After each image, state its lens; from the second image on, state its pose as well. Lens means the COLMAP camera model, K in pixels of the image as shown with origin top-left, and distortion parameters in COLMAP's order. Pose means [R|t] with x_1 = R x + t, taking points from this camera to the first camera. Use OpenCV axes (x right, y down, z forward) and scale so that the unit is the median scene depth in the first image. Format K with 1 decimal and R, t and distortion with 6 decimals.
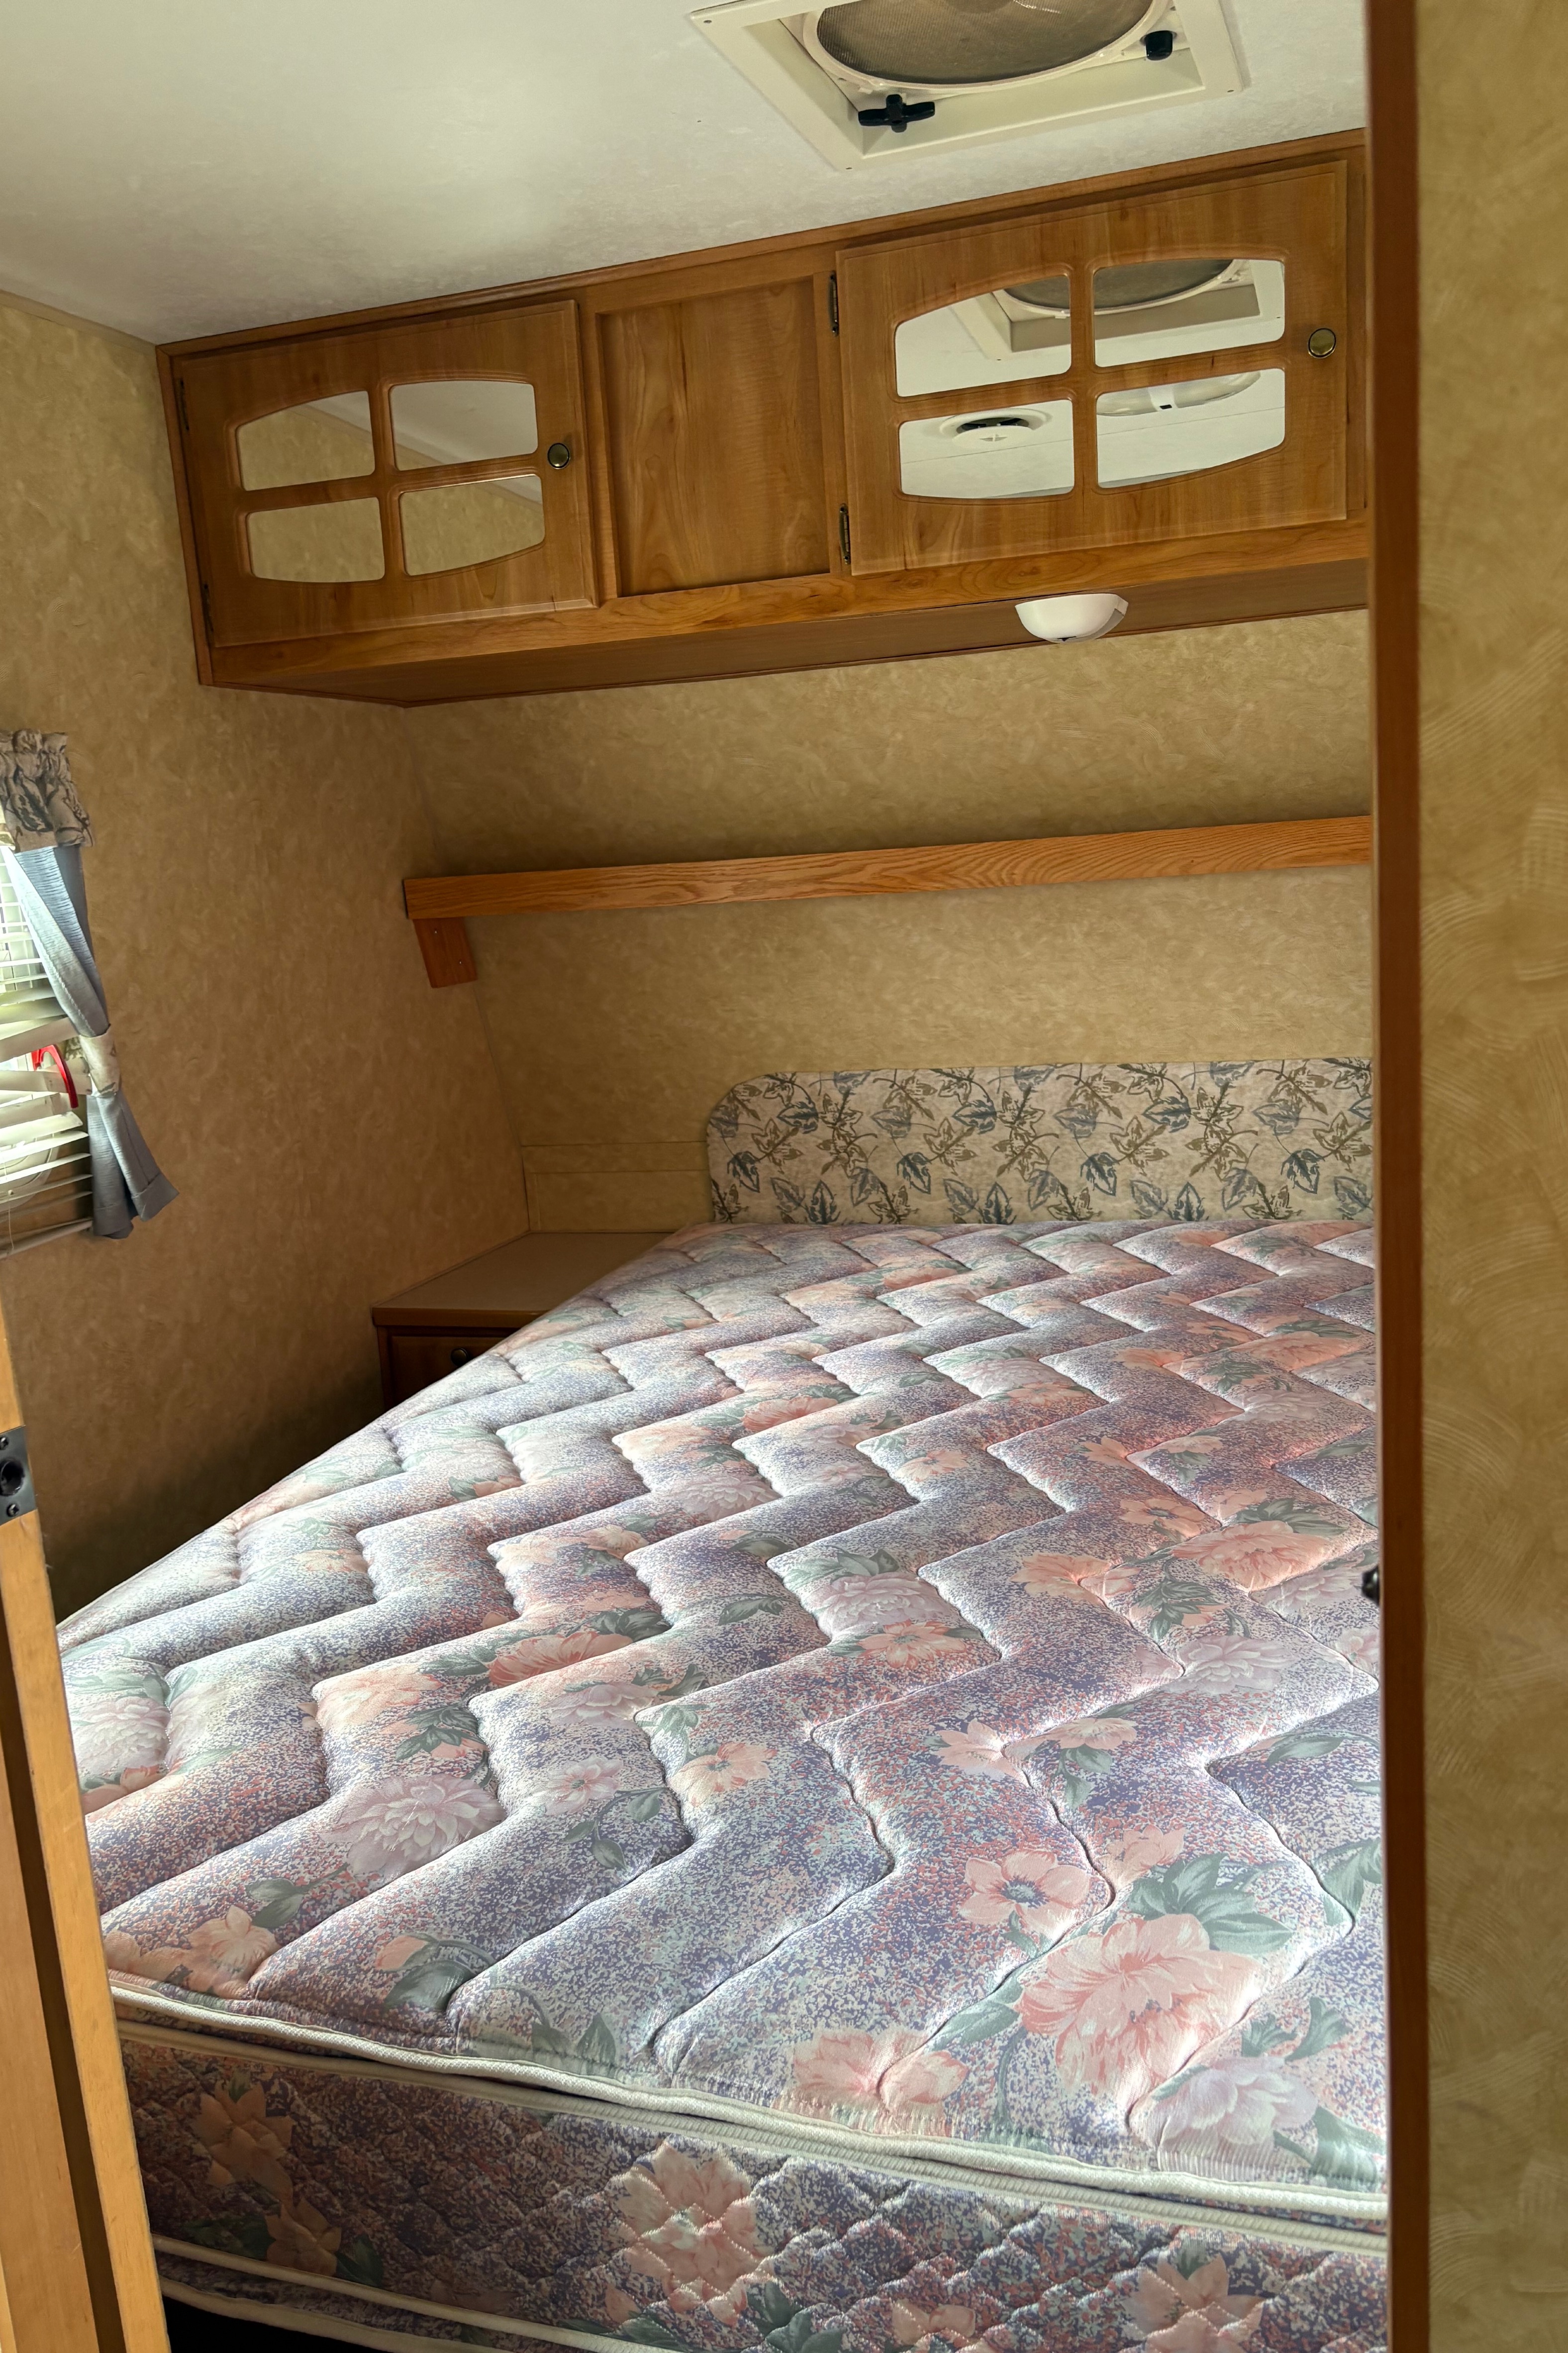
lens RADIAL K [[1780.8, 0, 785.7], [0, 1780.8, 1178.7], [0, 0, 1]] dist [0.042150, -0.050402]
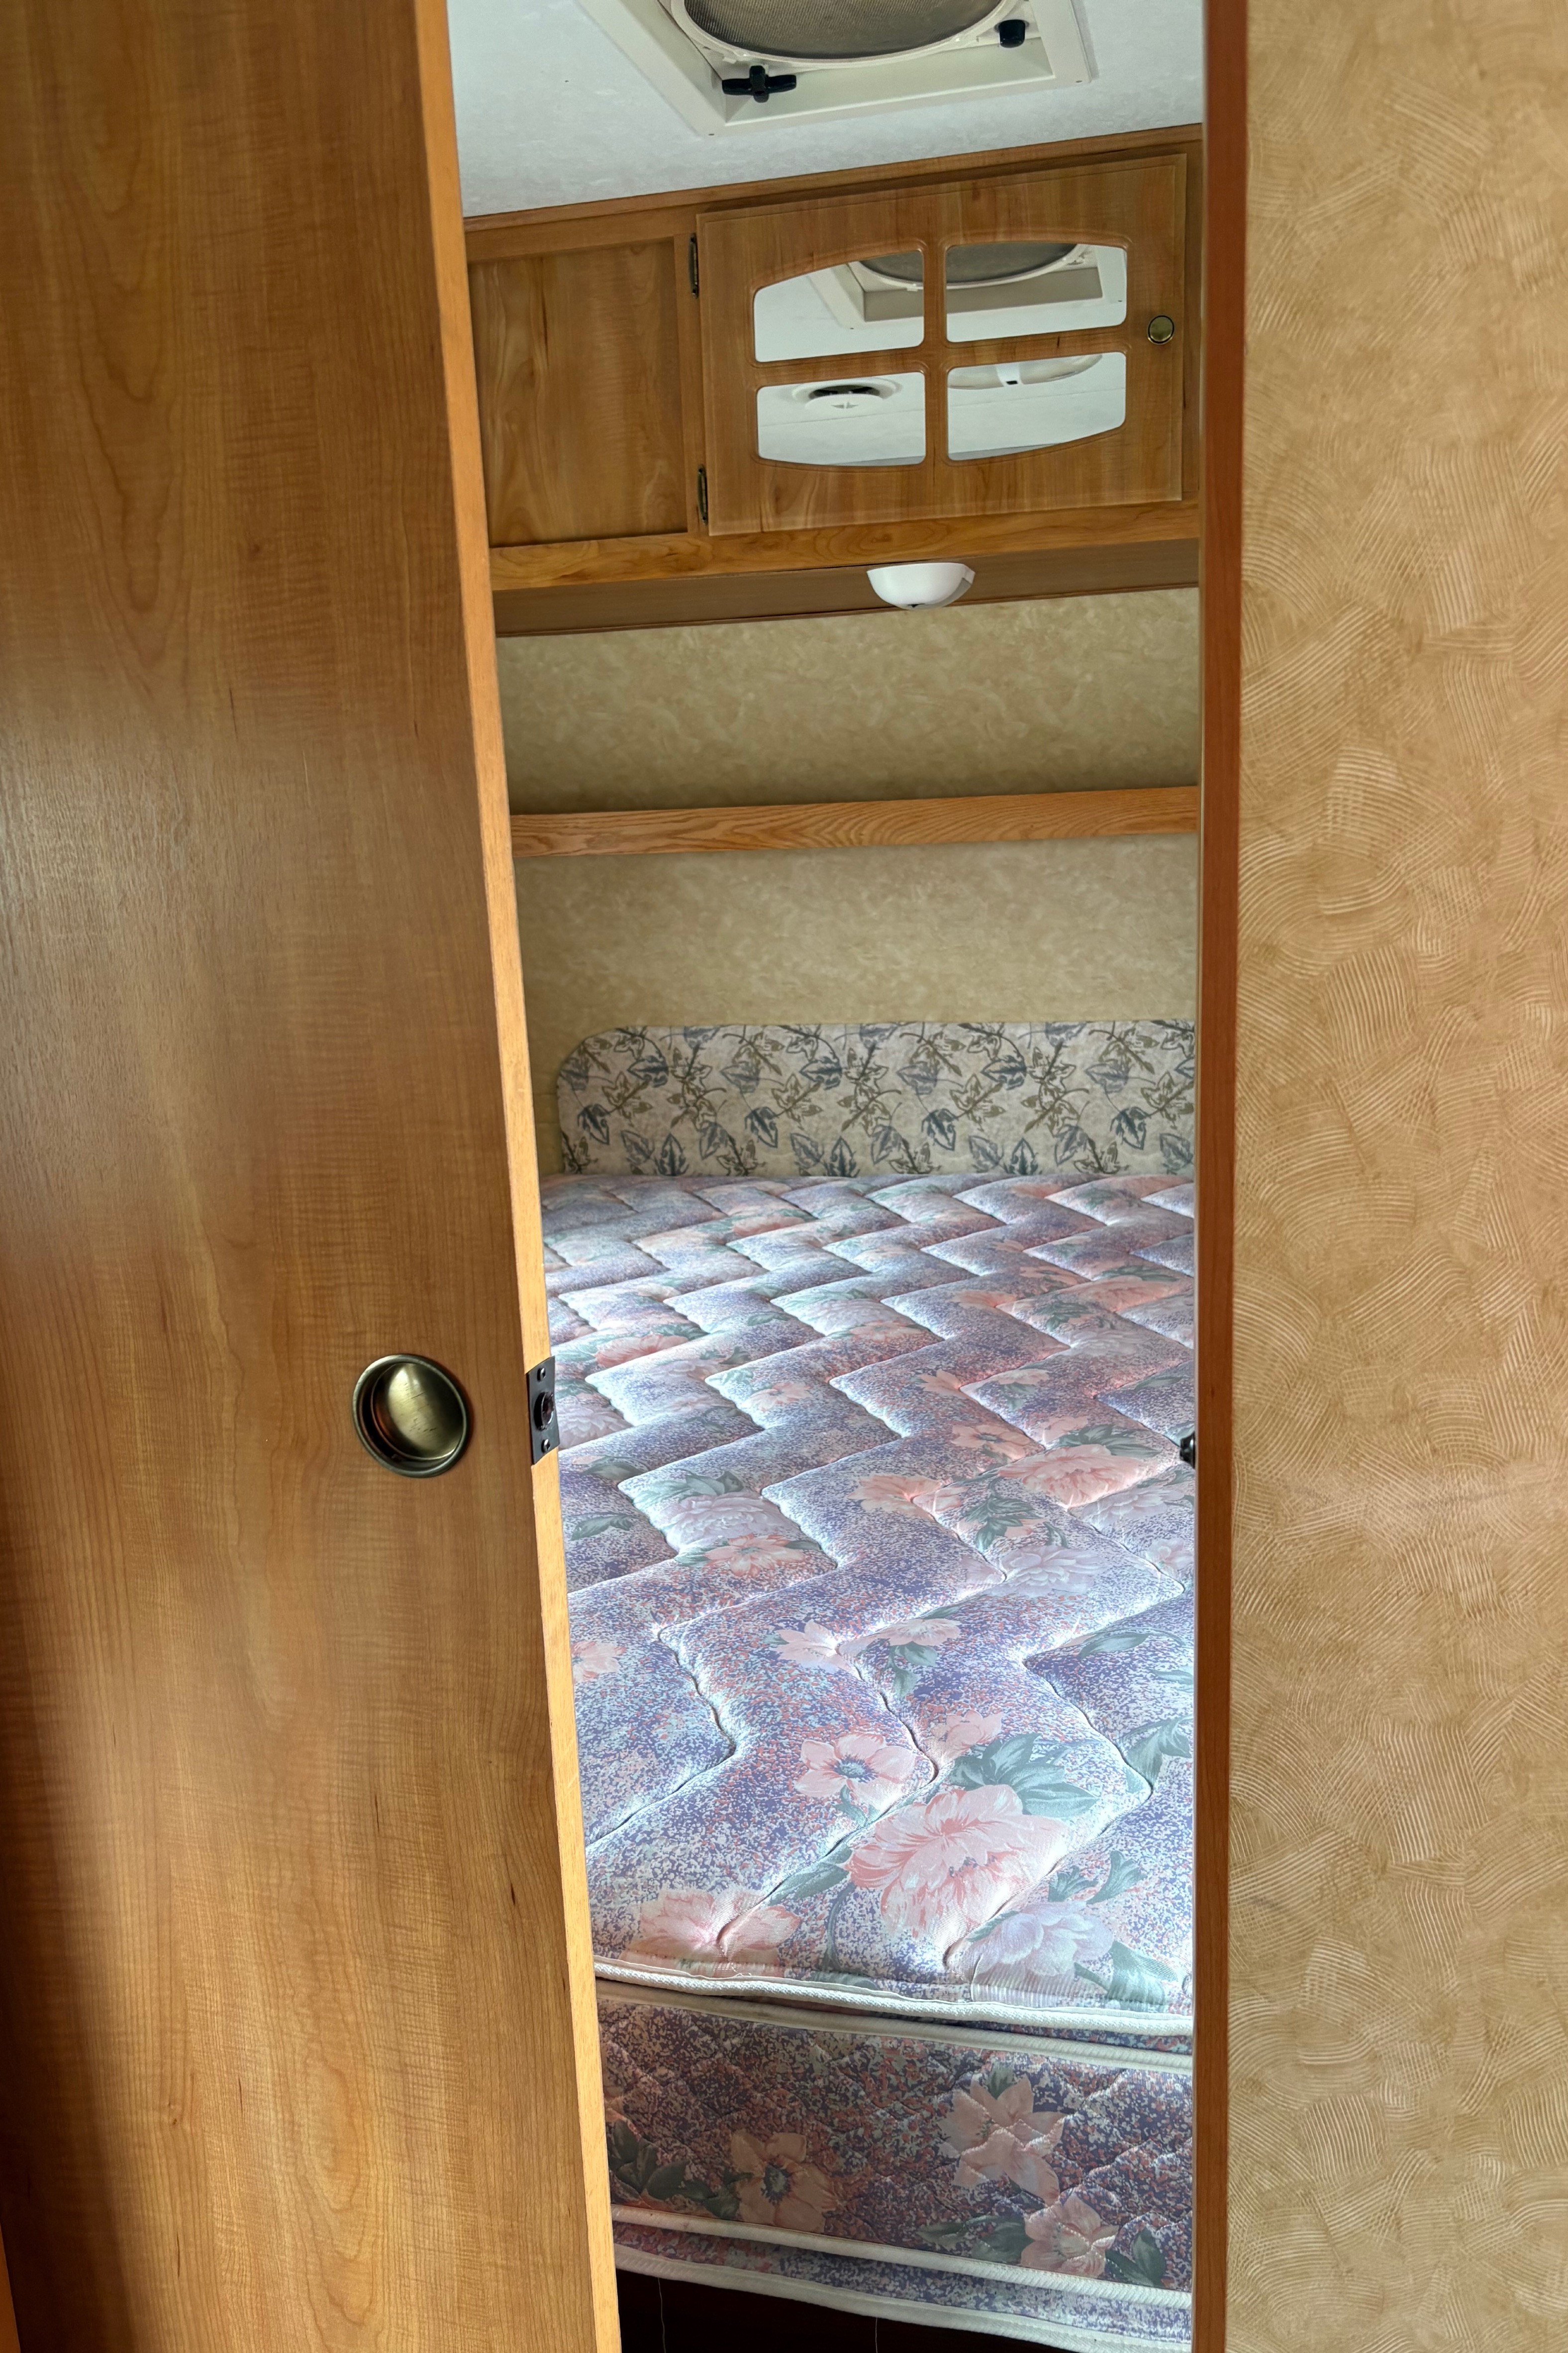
lens RADIAL K [[1780.8, 0, 766.5], [0, 1780.8, 1194.5], [0, 0, 1]] dist [0.042150, -0.050402]
pose [[0.997021, 0.011360, 0.076293, -0.004095], [-0.013419, 0.999558, 0.026530, 0.013098], [-0.075958, -0.027474, 0.996732, -0.036986]]
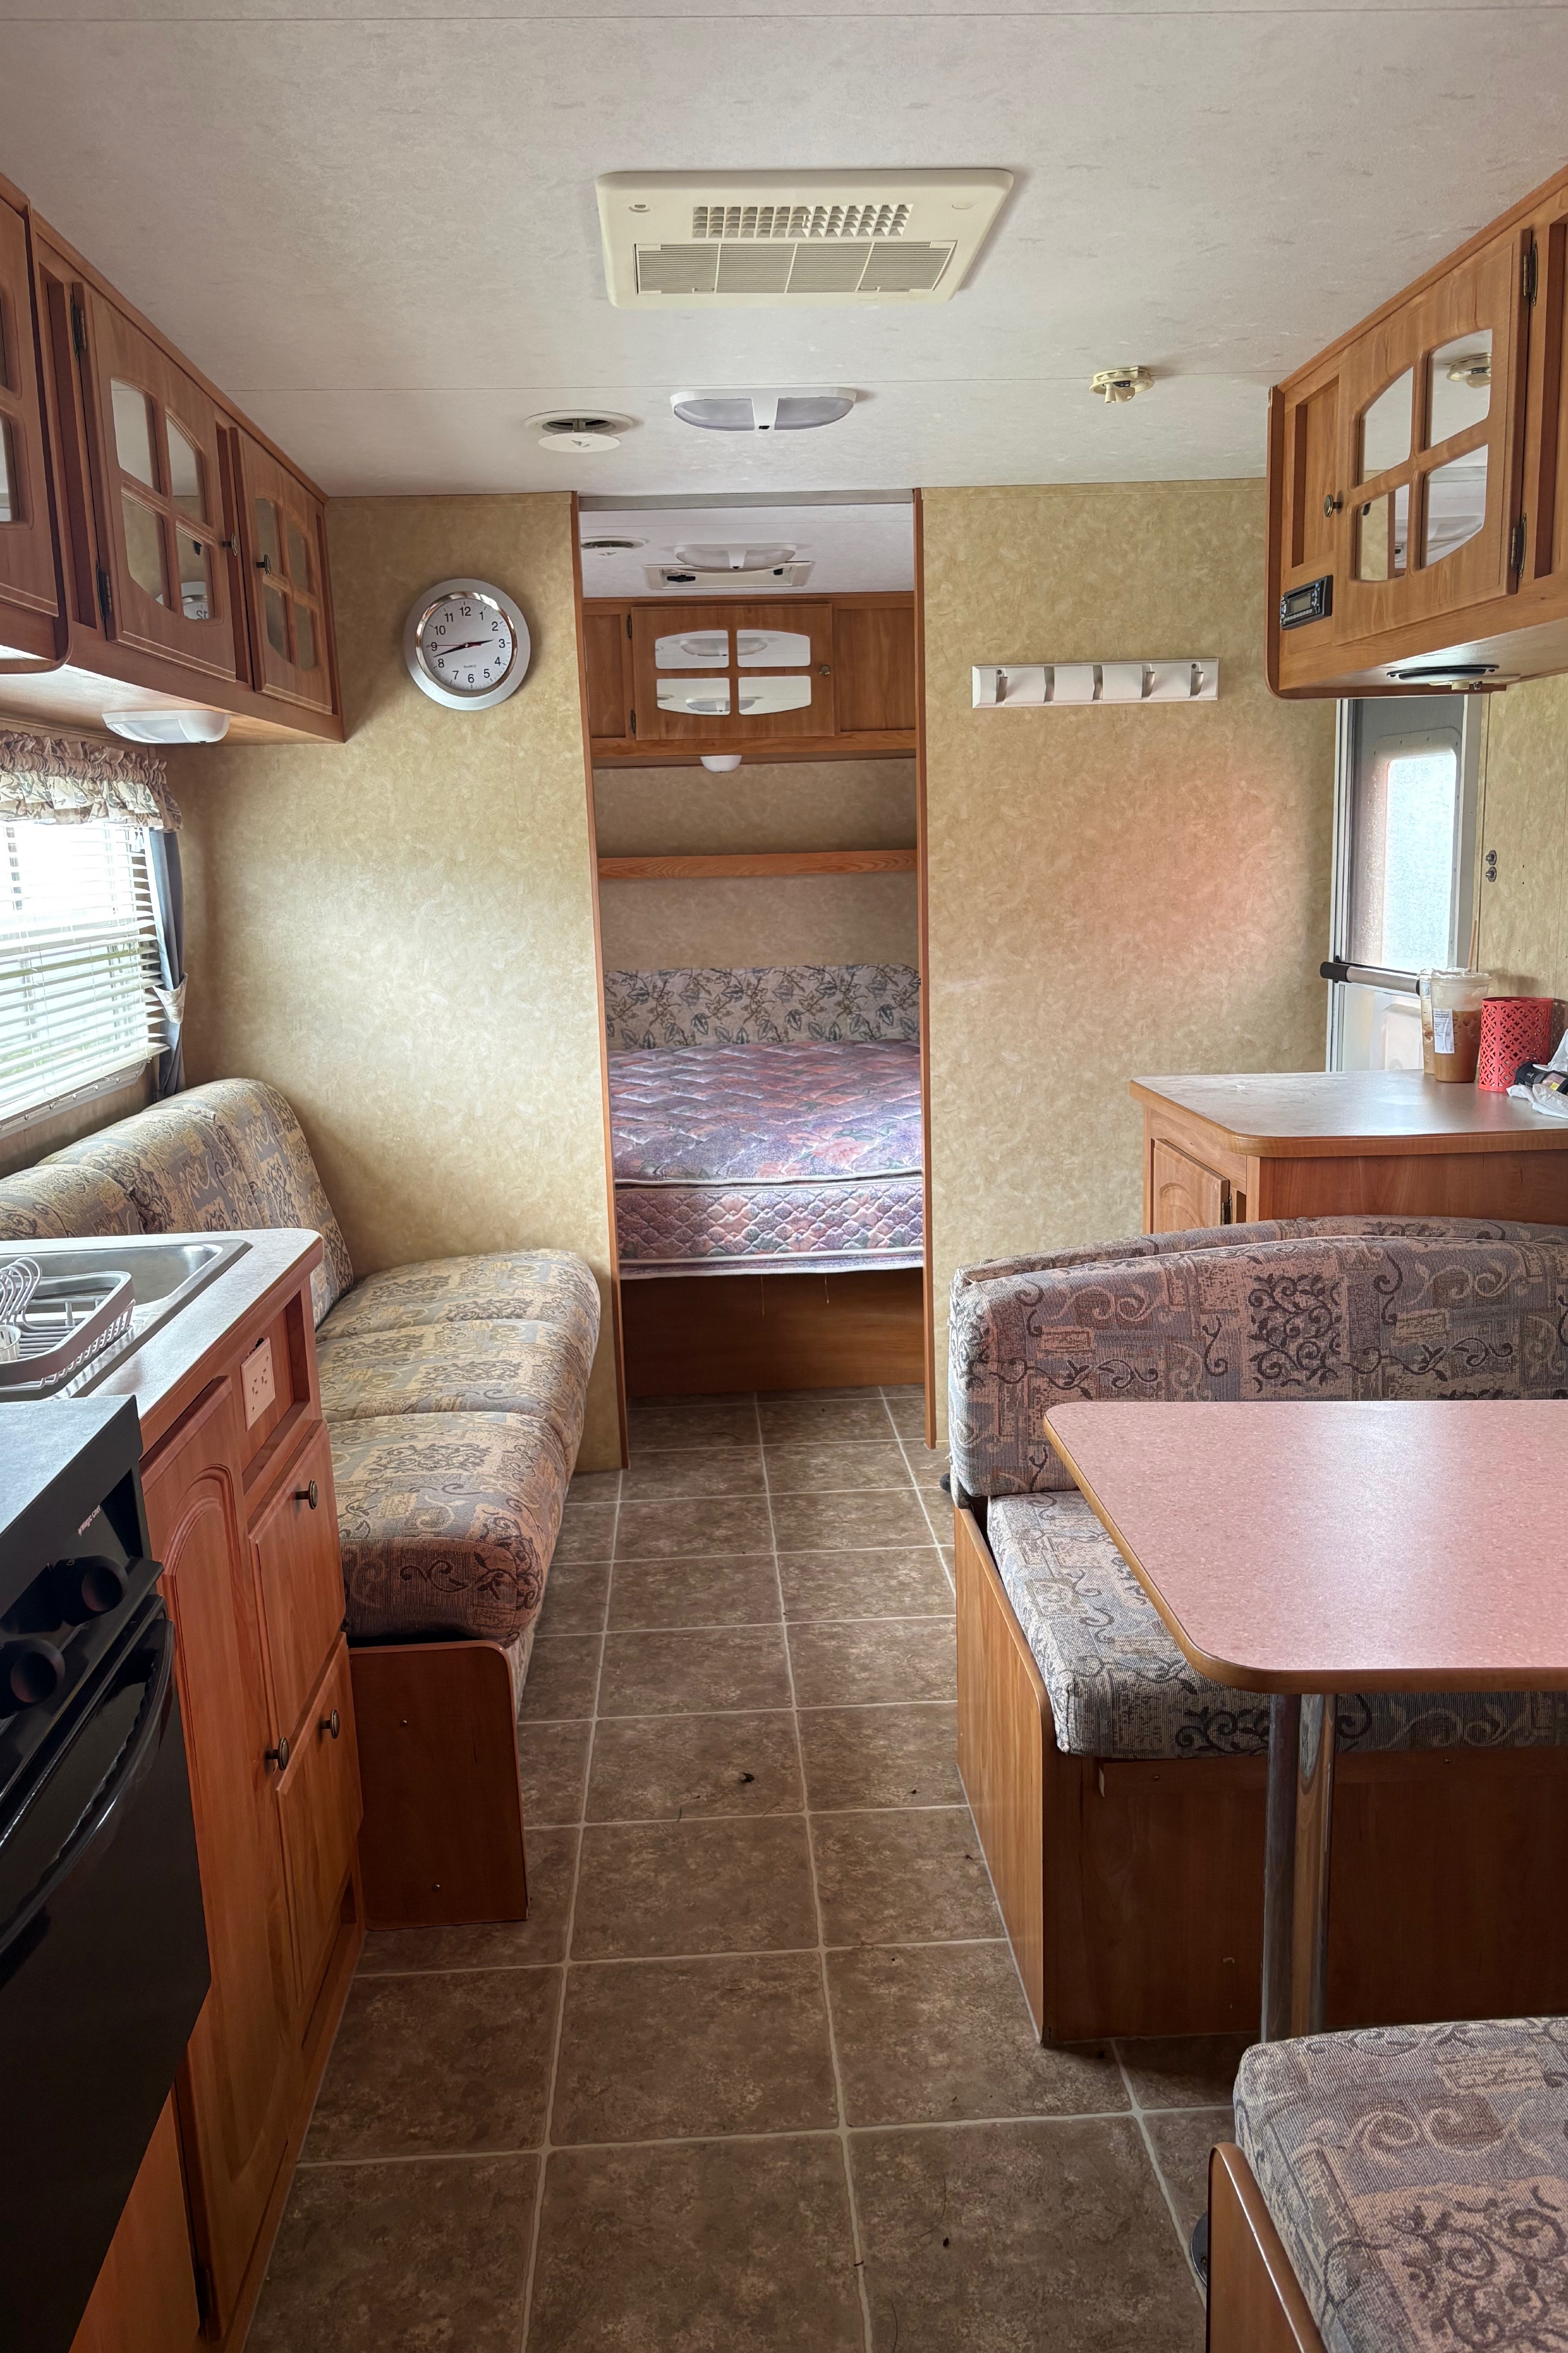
lens RADIAL K [[1780.8, 0, 766.8], [0, 1780.8, 1267.7], [0, 0, 1]] dist [0.042150, -0.050402]
pose [[0.932430, -0.040177, 0.359109, -0.717677], [0.031865, 0.999070, 0.029037, 0.316971], [-0.359942, -0.015632, 0.932844, -1.358125]]
